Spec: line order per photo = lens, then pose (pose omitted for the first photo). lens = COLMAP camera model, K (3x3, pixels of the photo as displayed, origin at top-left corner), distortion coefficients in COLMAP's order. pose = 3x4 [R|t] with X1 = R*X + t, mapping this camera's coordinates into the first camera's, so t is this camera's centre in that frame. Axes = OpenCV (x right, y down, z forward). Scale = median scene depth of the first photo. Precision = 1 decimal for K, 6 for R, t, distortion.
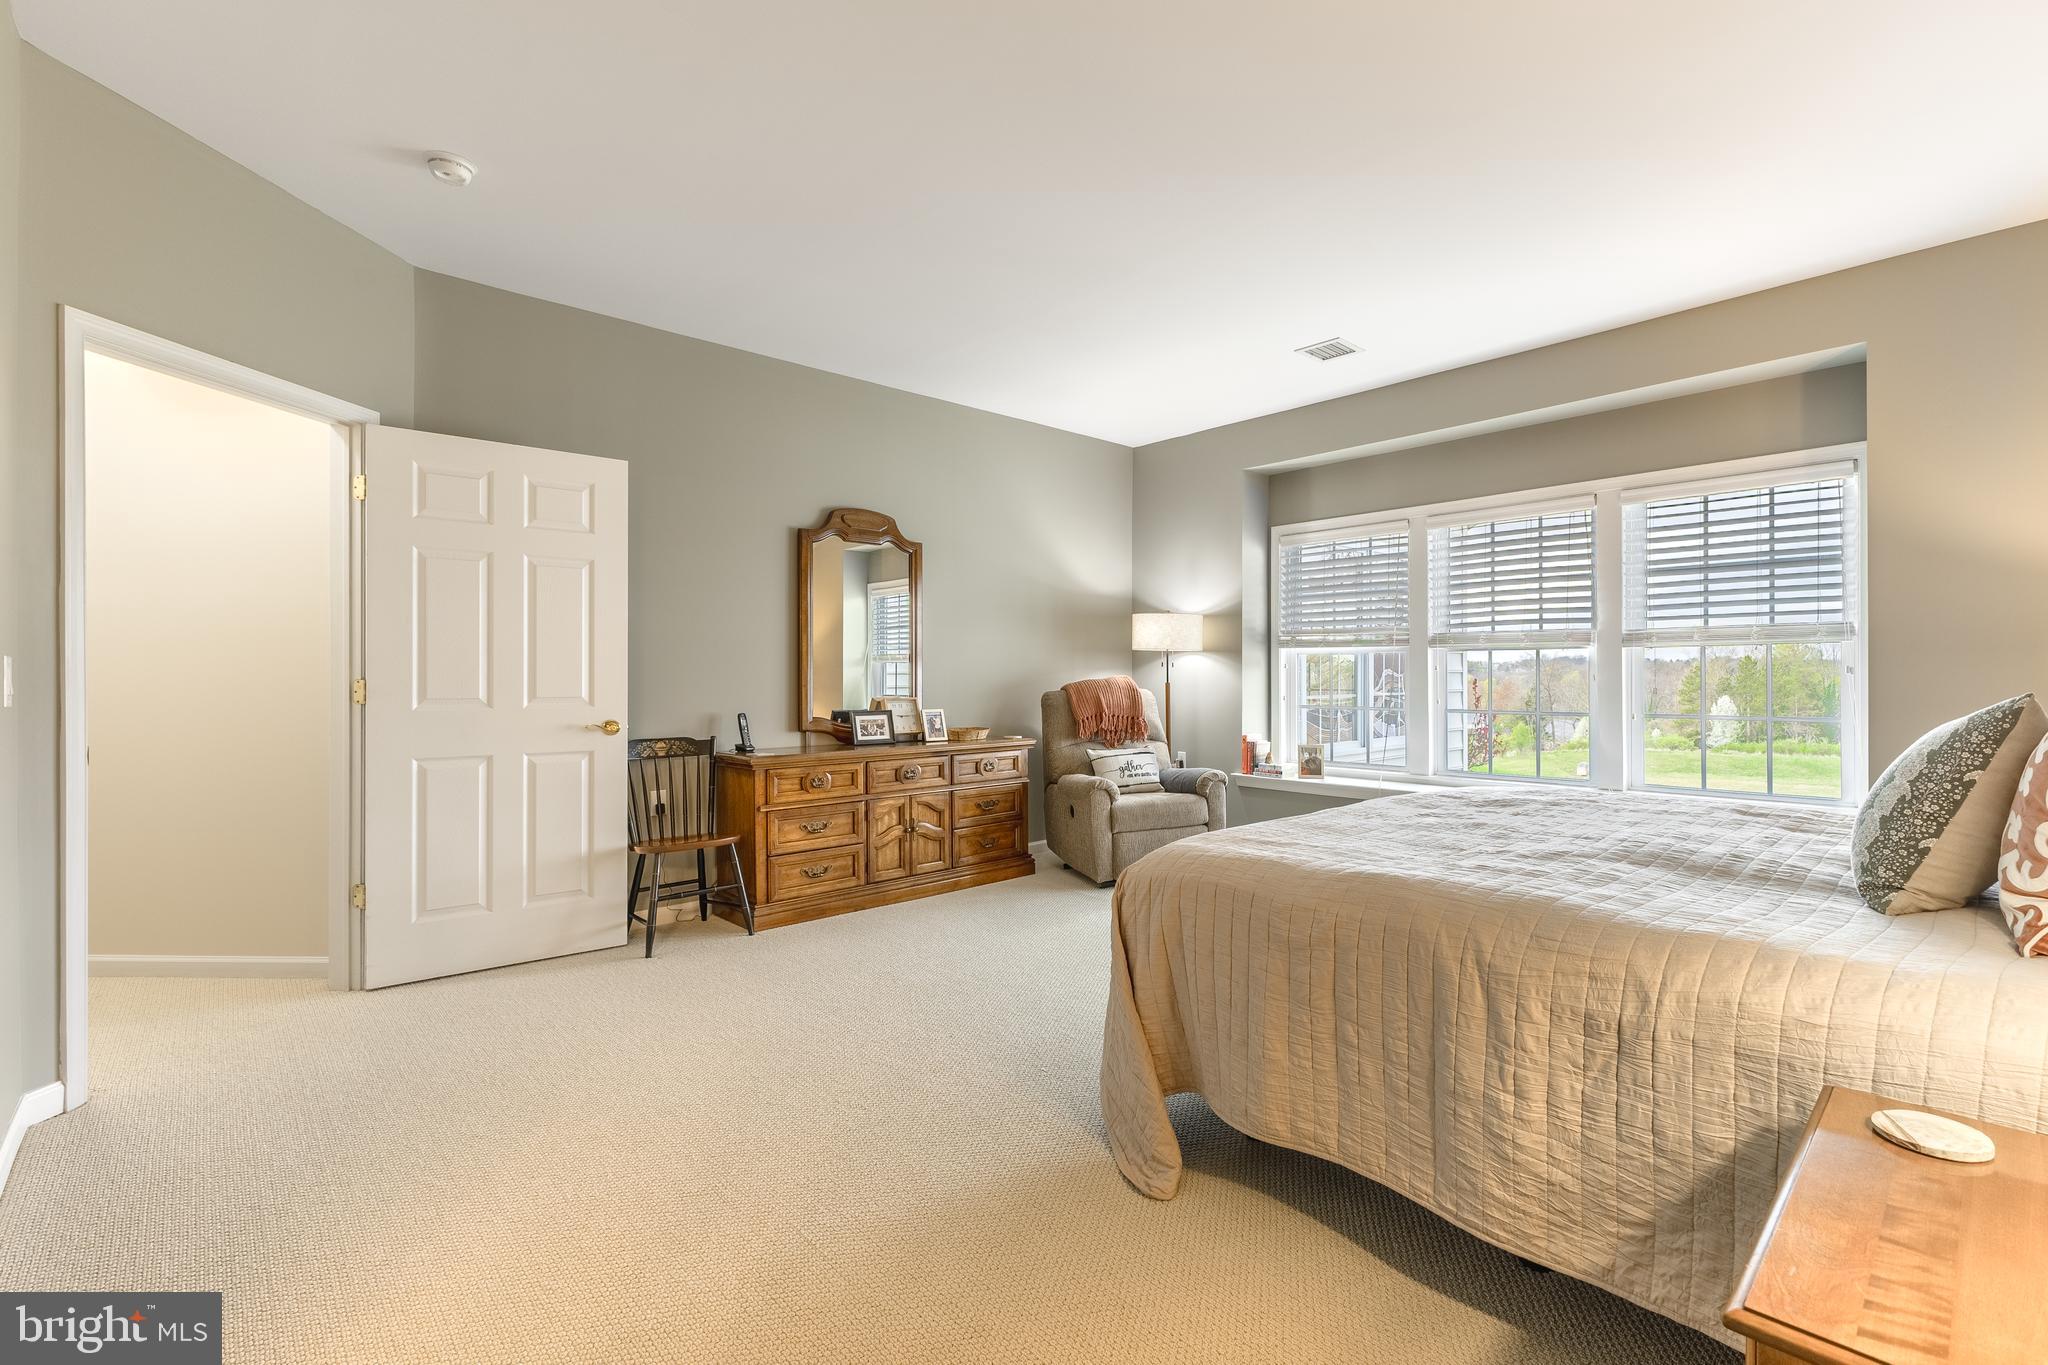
lens RADIAL K [[912.3, 0, 1055.9], [0, 912.3, 668.4], [0, 0, 1]] dist [0.000301, 0.041527]
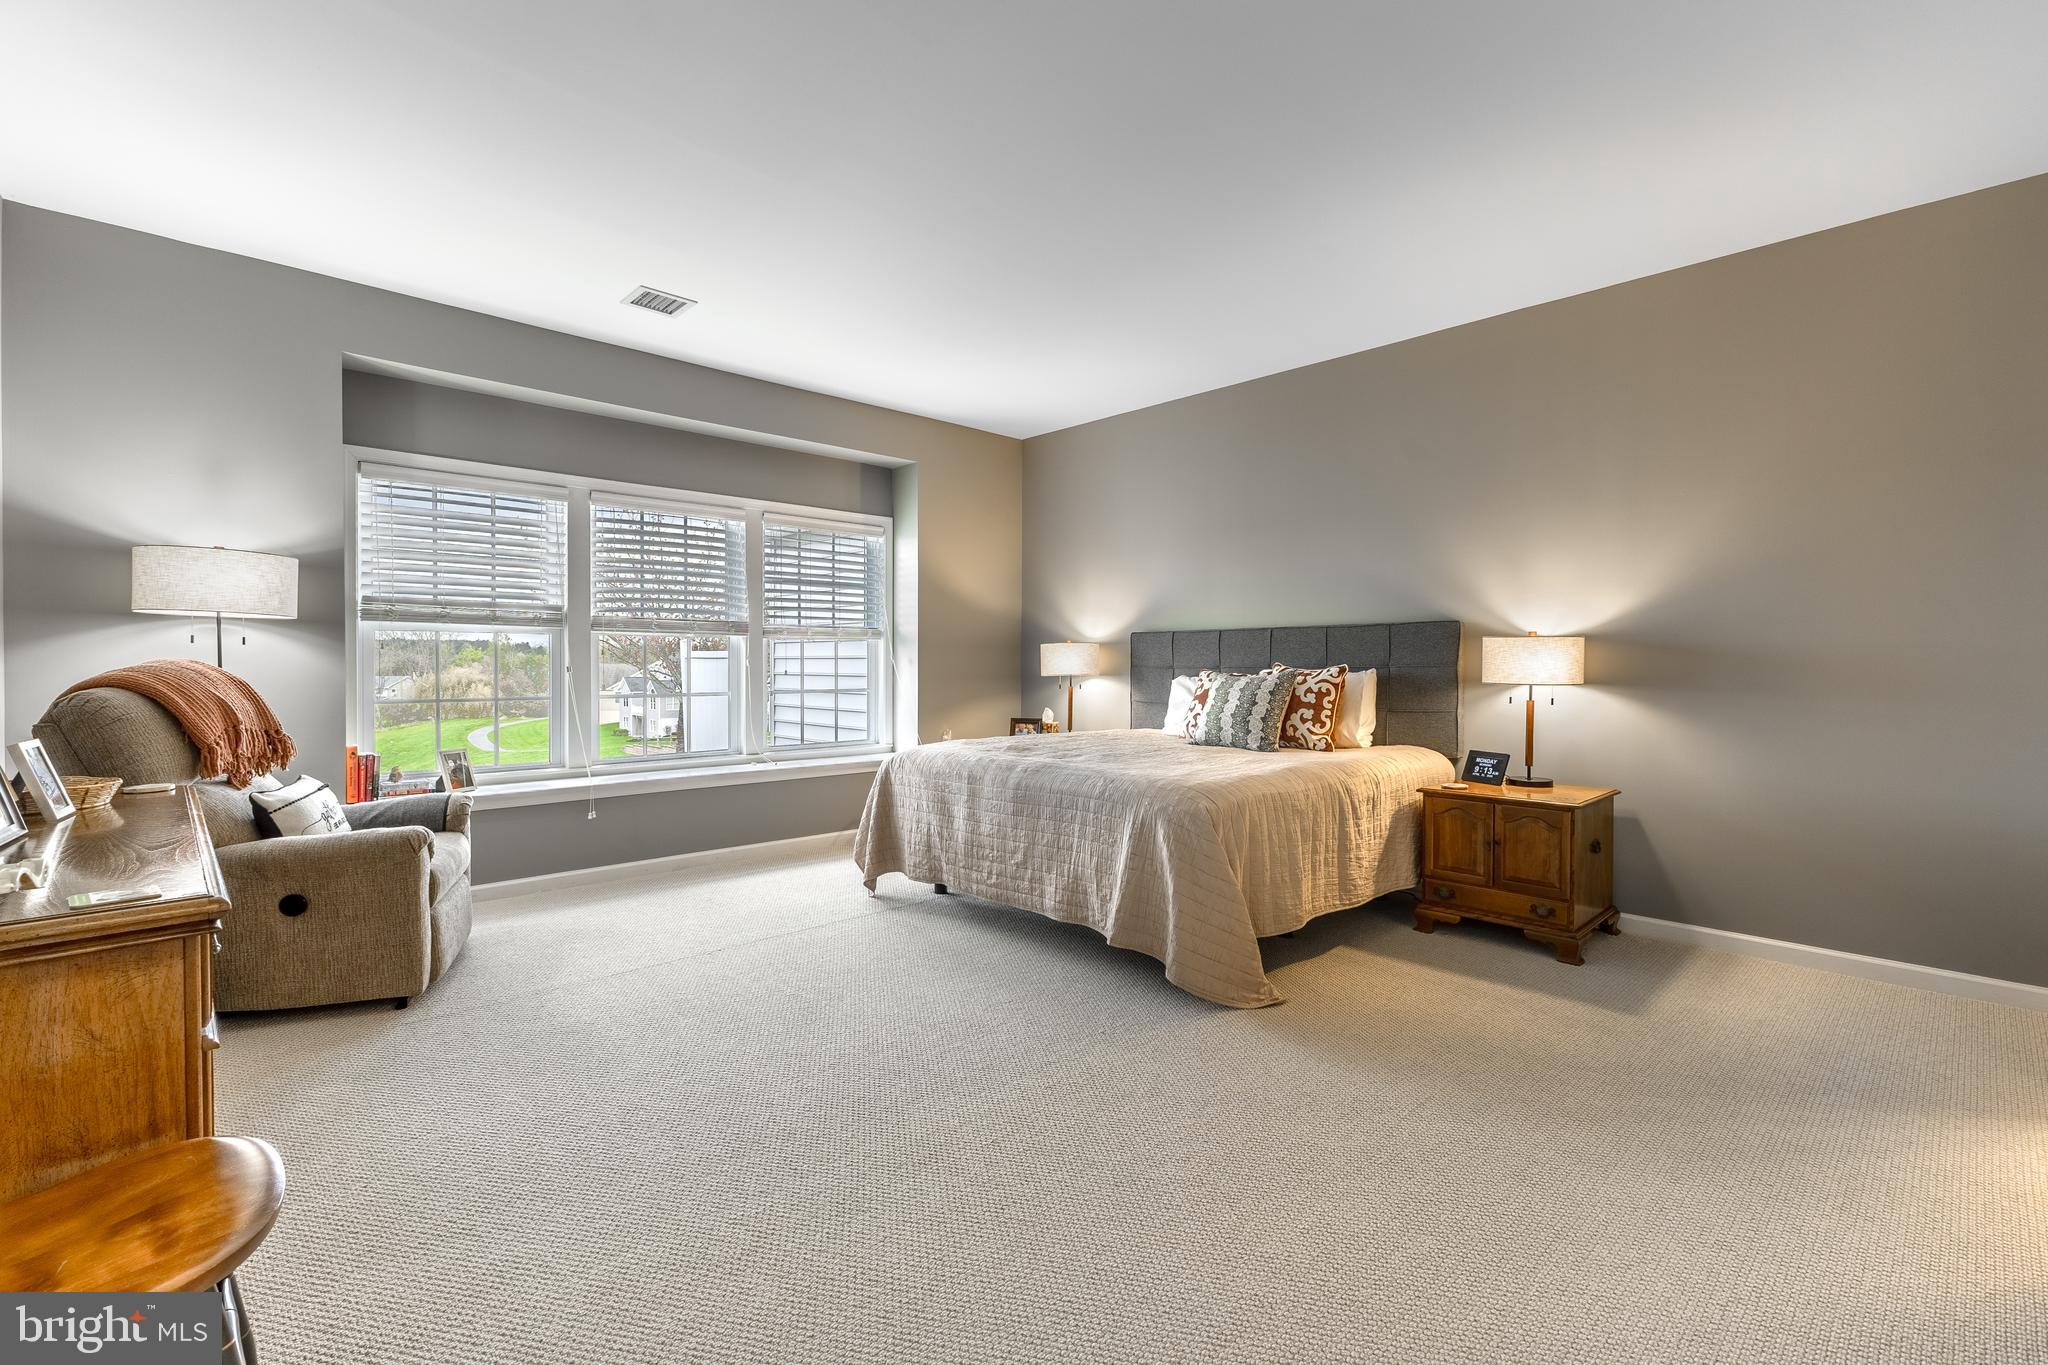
lens RADIAL K [[923.1, 0, 1038.8], [0, 923.1, 692.1], [0, 0, 1]] dist [0.000767, 0.000073]
pose [[-0.012872, -0.034864, 0.999309, -0.587748], [-0.011669, 0.999329, 0.034715, 0.001578], [-0.999849, -0.011214, -0.013271, 0.589551]]
